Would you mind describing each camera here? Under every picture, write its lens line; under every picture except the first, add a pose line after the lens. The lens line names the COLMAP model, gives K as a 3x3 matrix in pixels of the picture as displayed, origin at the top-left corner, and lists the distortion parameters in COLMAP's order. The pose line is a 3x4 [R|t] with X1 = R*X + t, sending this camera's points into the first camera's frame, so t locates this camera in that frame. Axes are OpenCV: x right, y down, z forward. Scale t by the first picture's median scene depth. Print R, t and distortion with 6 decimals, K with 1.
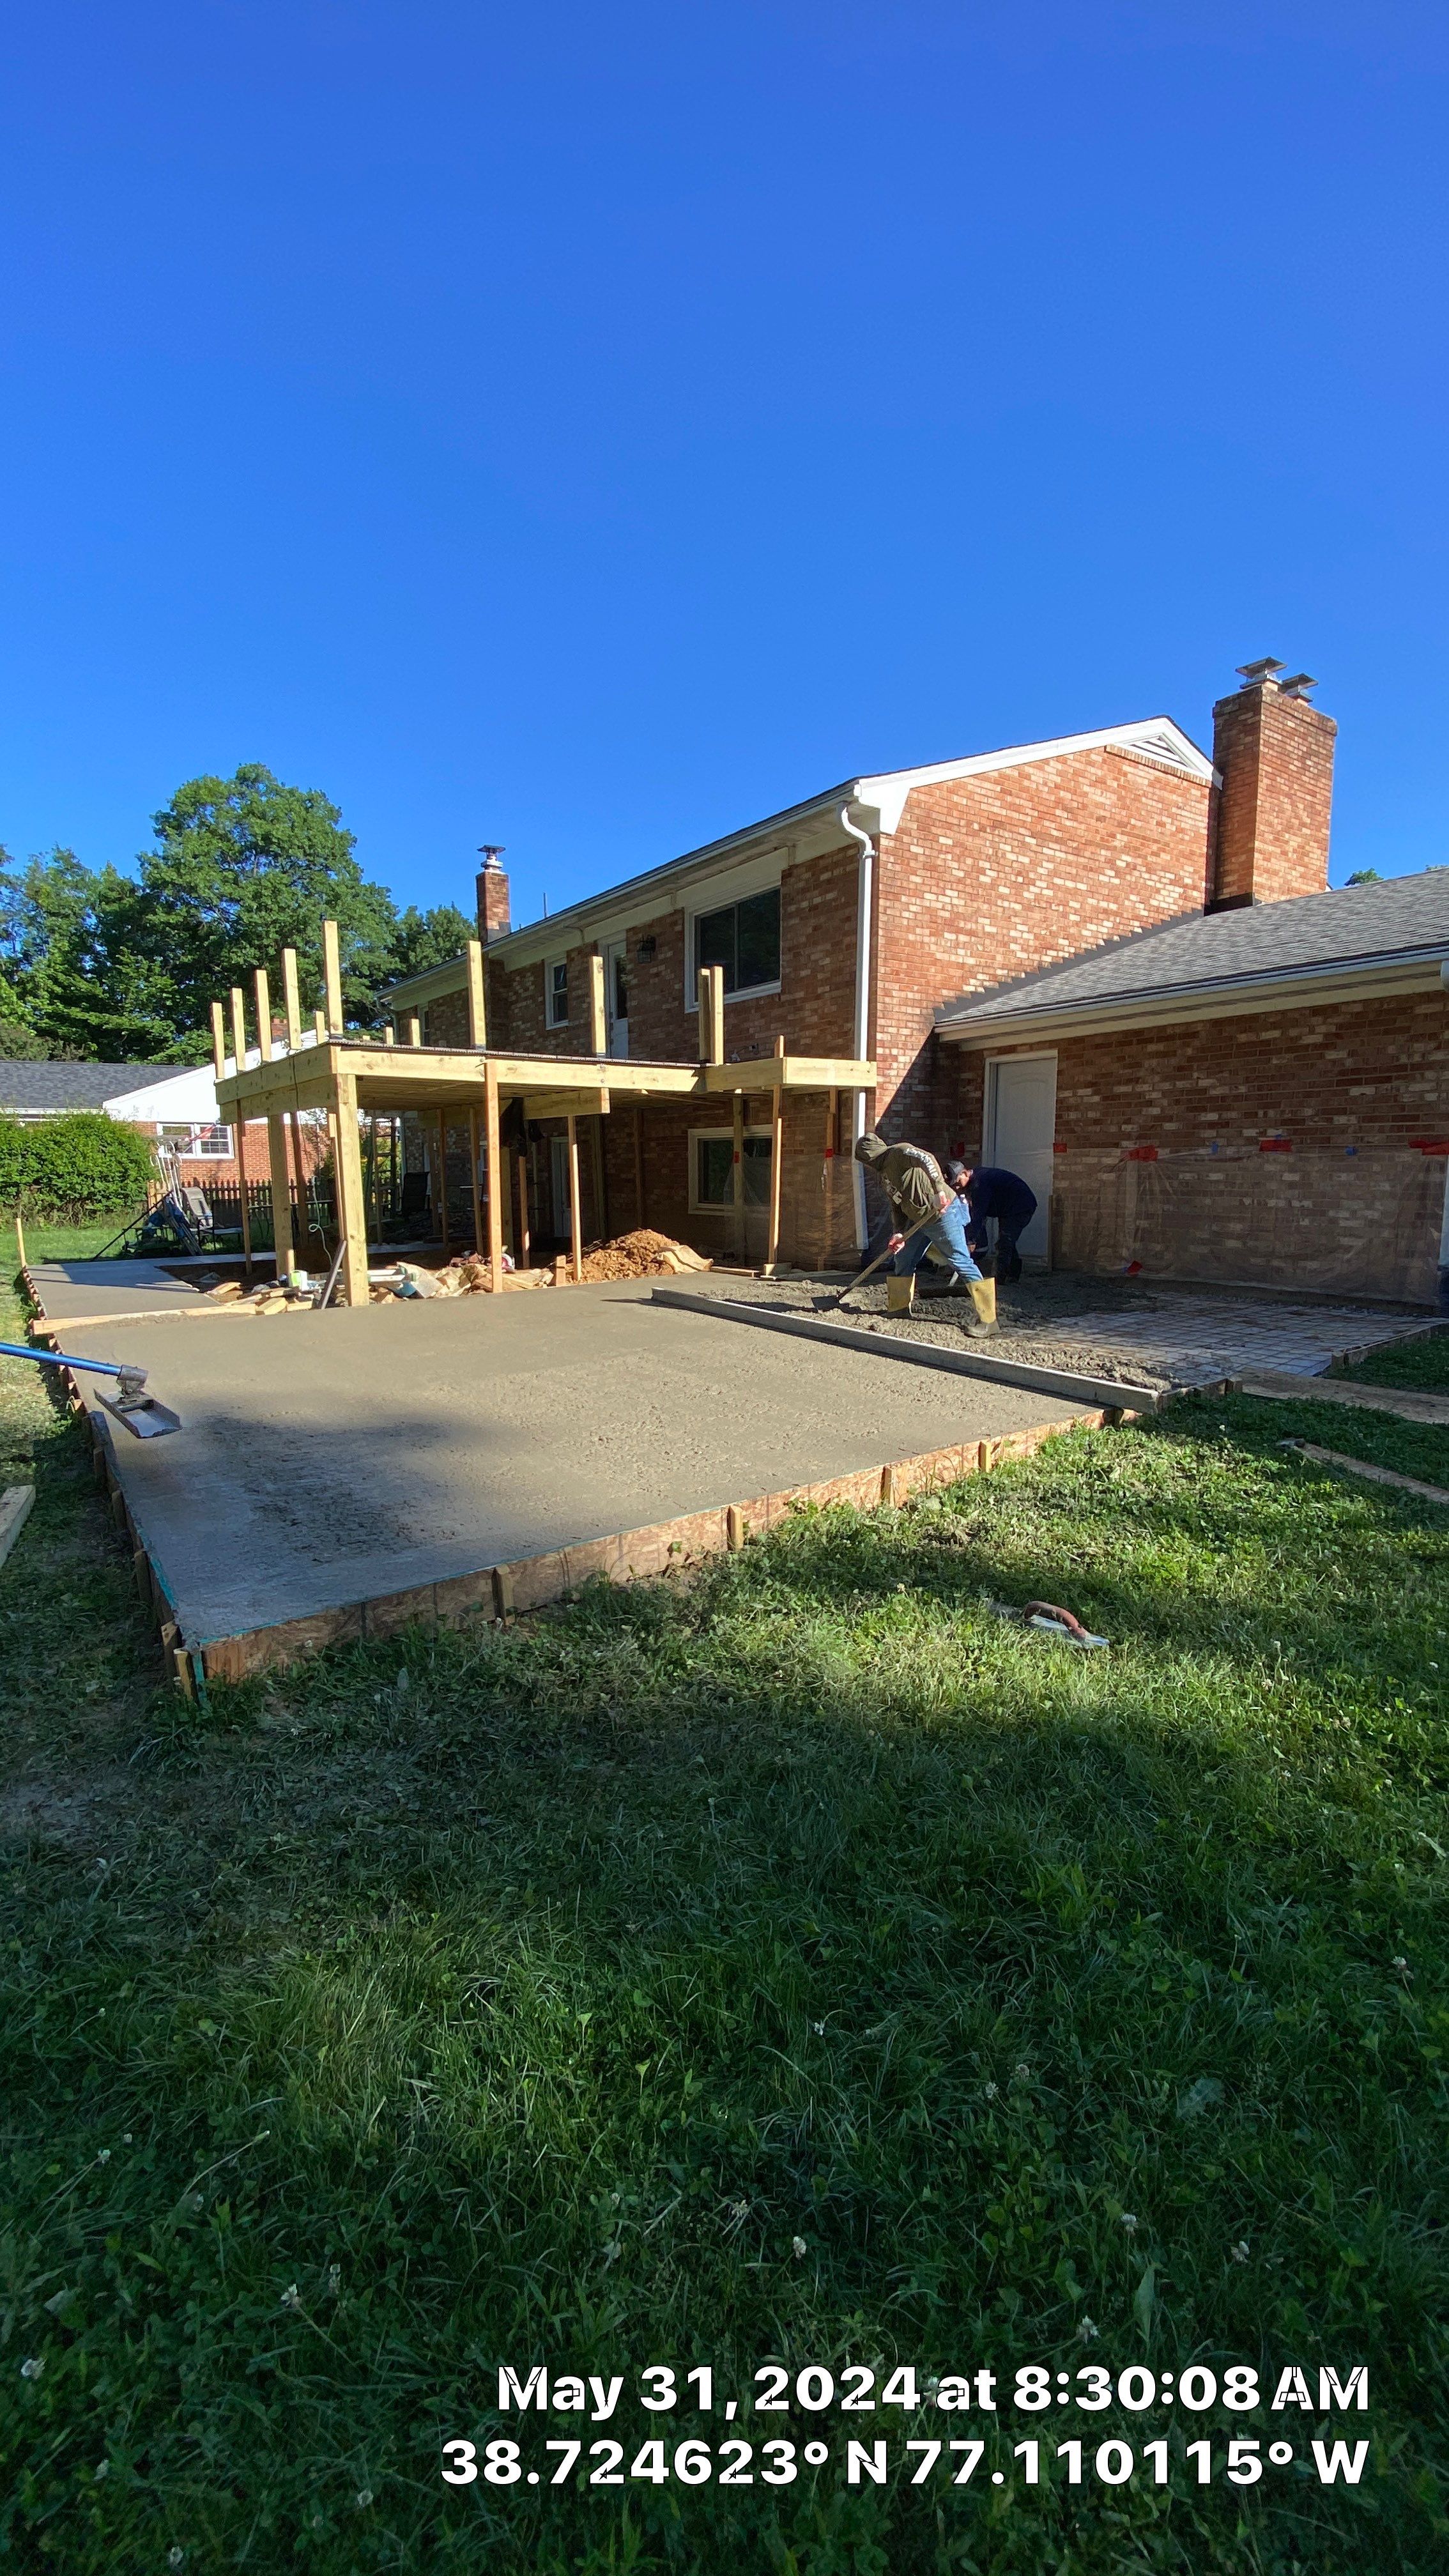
lens RADIAL K [[1072.1, 0, 712.7], [0, 1072.1, 1314.0], [0, 0, 1]] dist [0.007355, -0.011028]
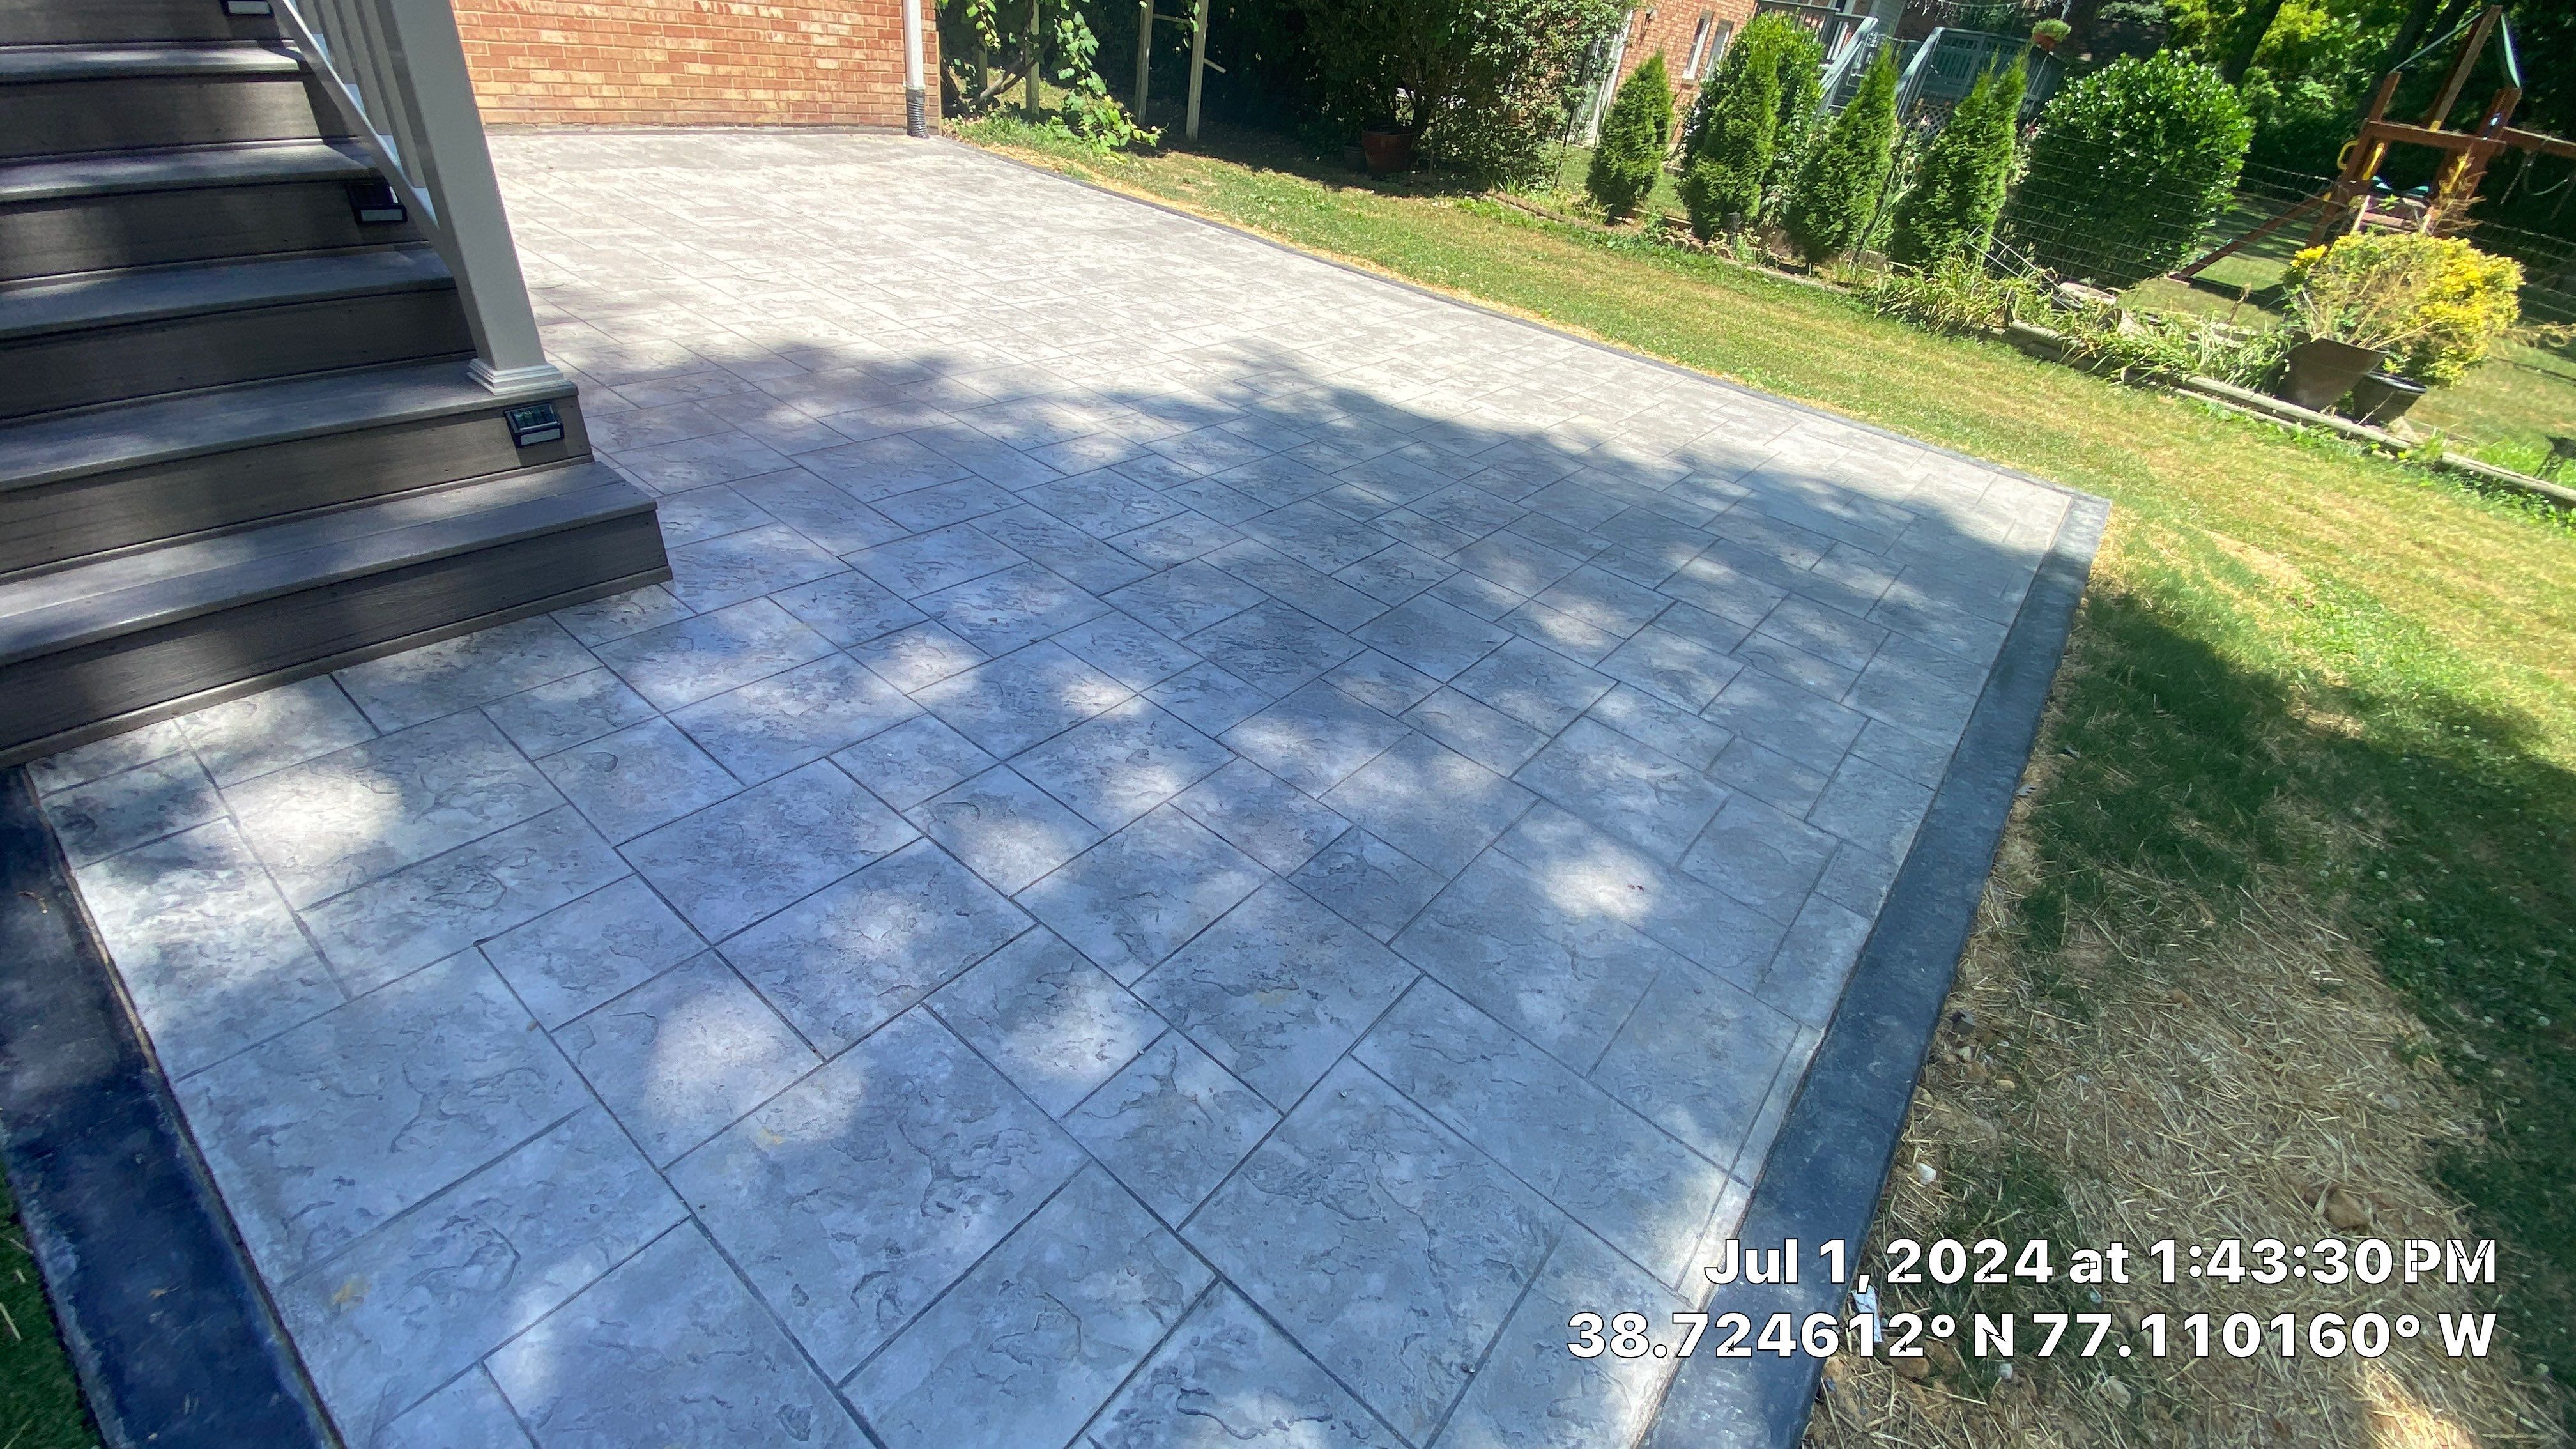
lens RADIAL K [[1072.1, 0, 1307.4], [0, 1072.1, 734.1], [0, 0, 1]] dist [0.007355, -0.011028]
pose [[-0.312124, -0.560781, 0.766879, -0.454253], [0.005575, 0.806111, 0.591739, -0.118369], [-0.950025, 0.188971, -0.248480, 0.767426]]
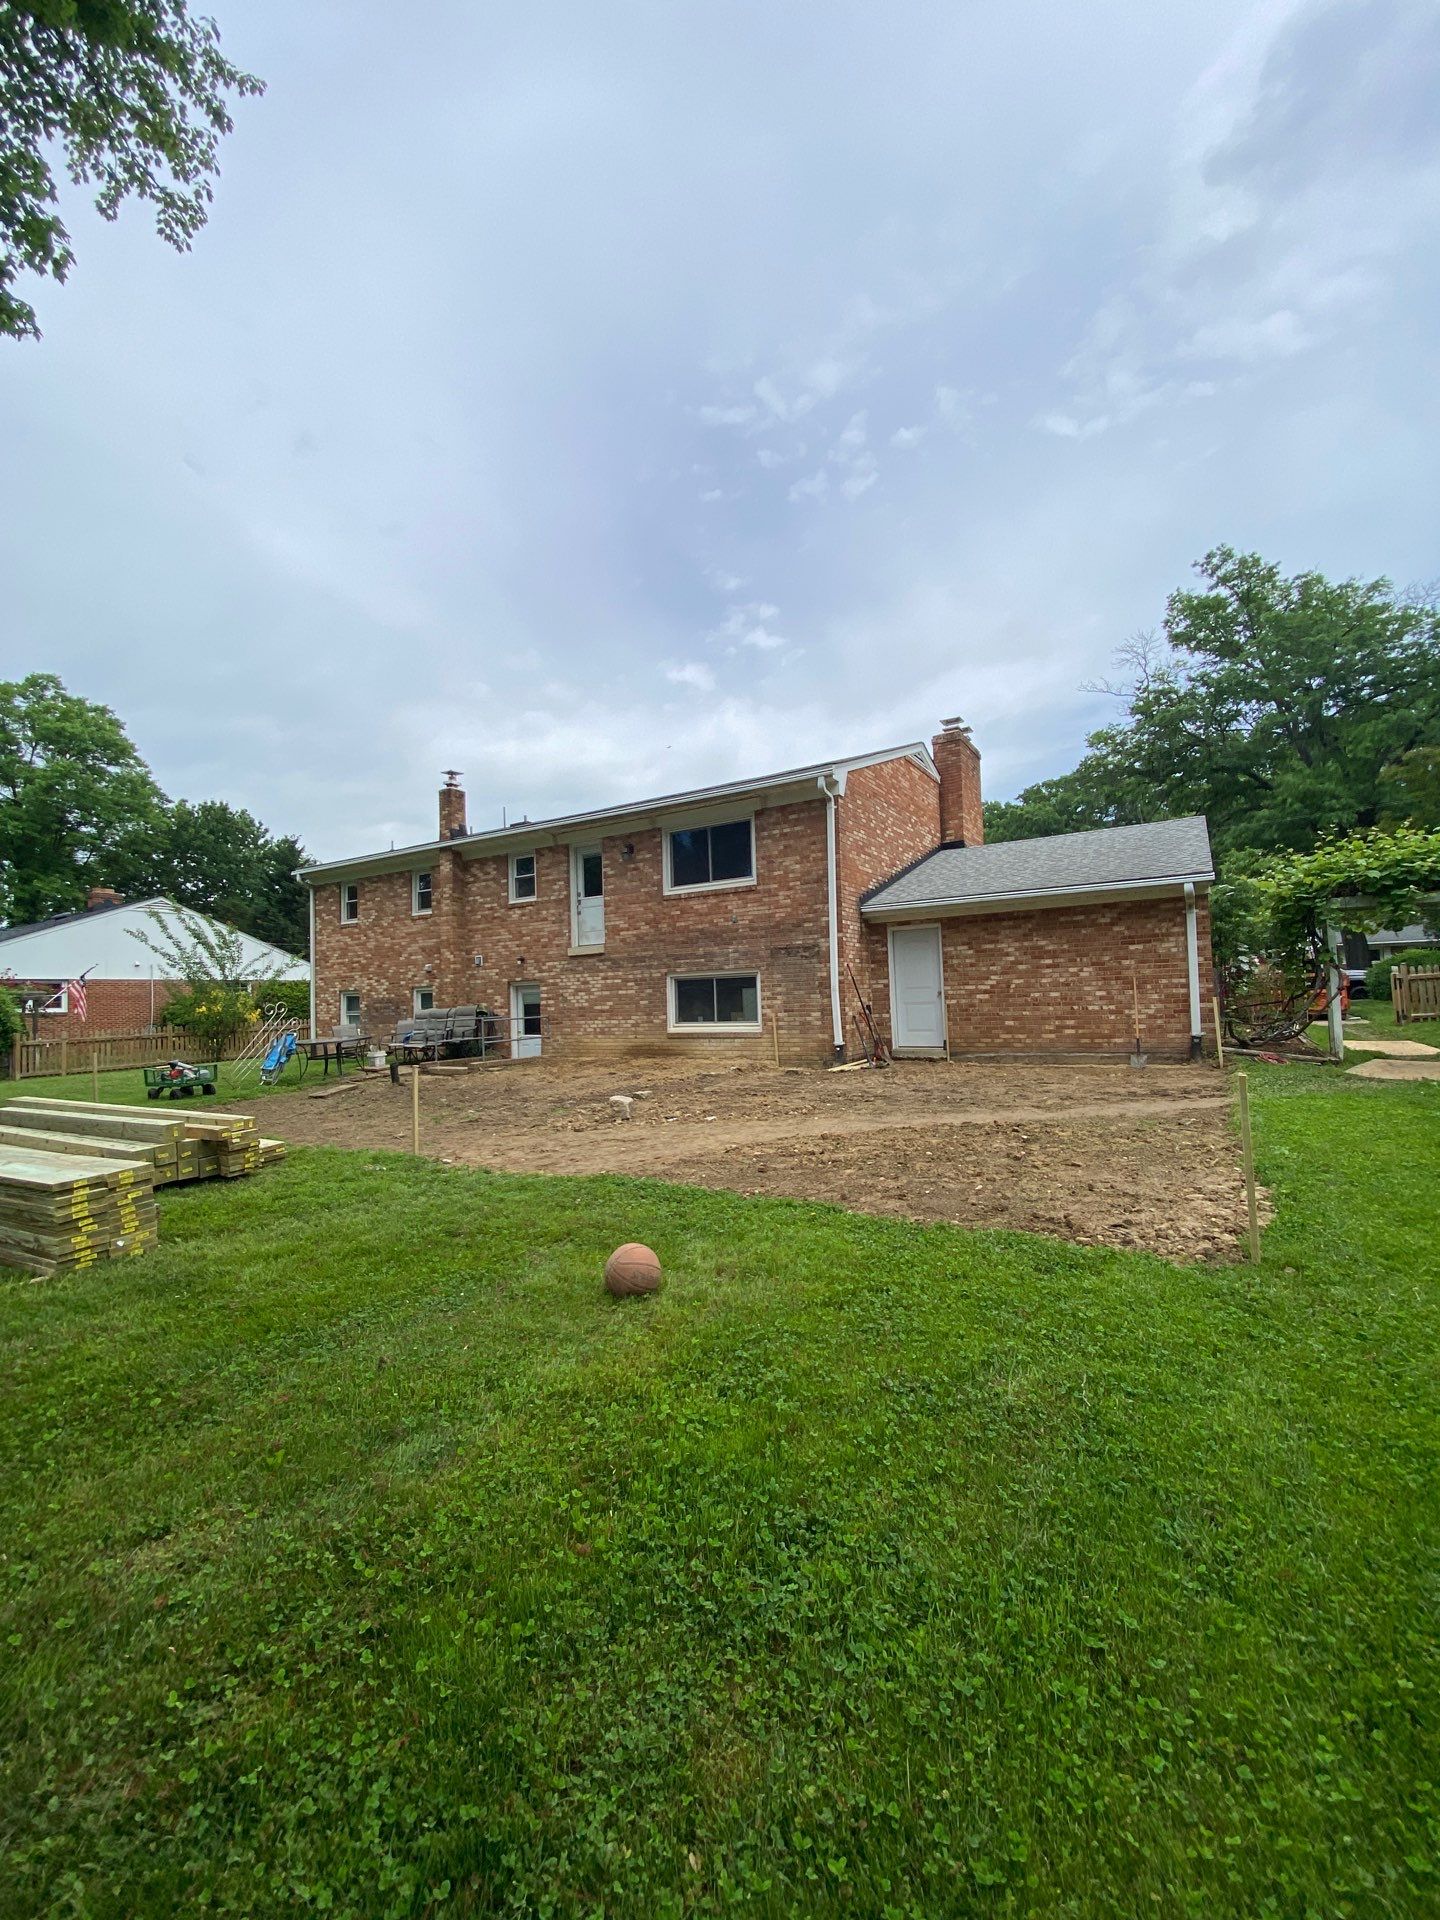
lens RADIAL K [[803.7, 0, 703.7], [0, 803.7, 958.1], [0, 0, 1]] dist [0.003315, -0.003686]
pose [[0.921758, 0.004973, 0.387733, -0.524579], [0.072193, 0.980235, -0.184197, 0.014969], [-0.380985, 0.197777, 0.903180, 0.002613]]
